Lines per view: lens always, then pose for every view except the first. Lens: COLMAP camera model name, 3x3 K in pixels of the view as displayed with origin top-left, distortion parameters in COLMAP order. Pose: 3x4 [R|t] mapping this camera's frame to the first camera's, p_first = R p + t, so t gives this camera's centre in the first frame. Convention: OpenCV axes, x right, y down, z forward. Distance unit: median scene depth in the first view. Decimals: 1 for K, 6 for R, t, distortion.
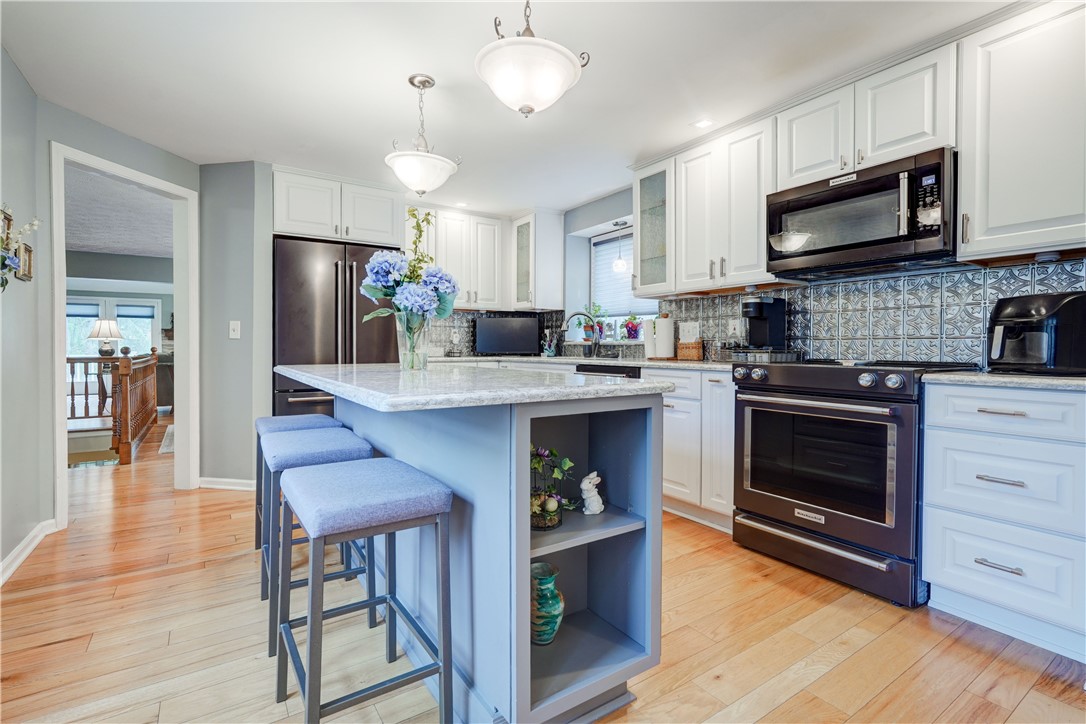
lens RADIAL K [[487.8, 0, 540.7], [0, 487.8, 356.1], [0, 0, 1]] dist [-0.013212, 0.001930]
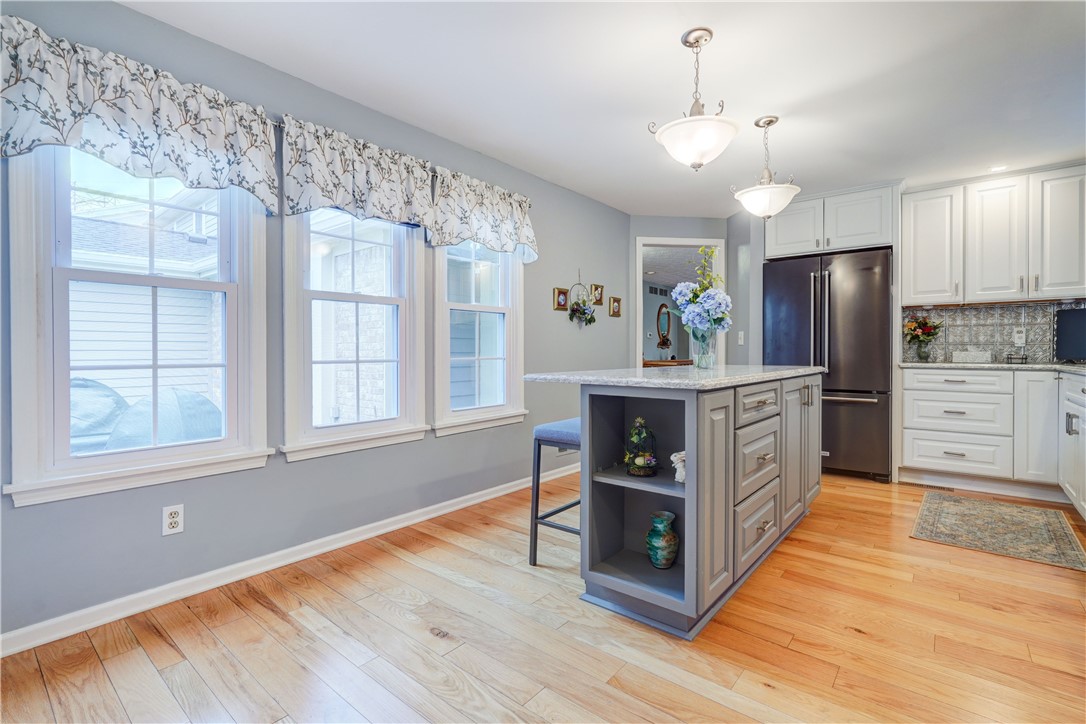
lens RADIAL K [[487.8, 0, 552.8], [0, 487.8, 354.7], [0, 0, 1]] dist [-0.013212, 0.001930]
pose [[0.307943, 0.005742, -0.951387, 0.984242], [-0.016124, 0.999870, 0.000815, -0.003822], [0.951268, 0.015089, 0.307995, 0.235695]]
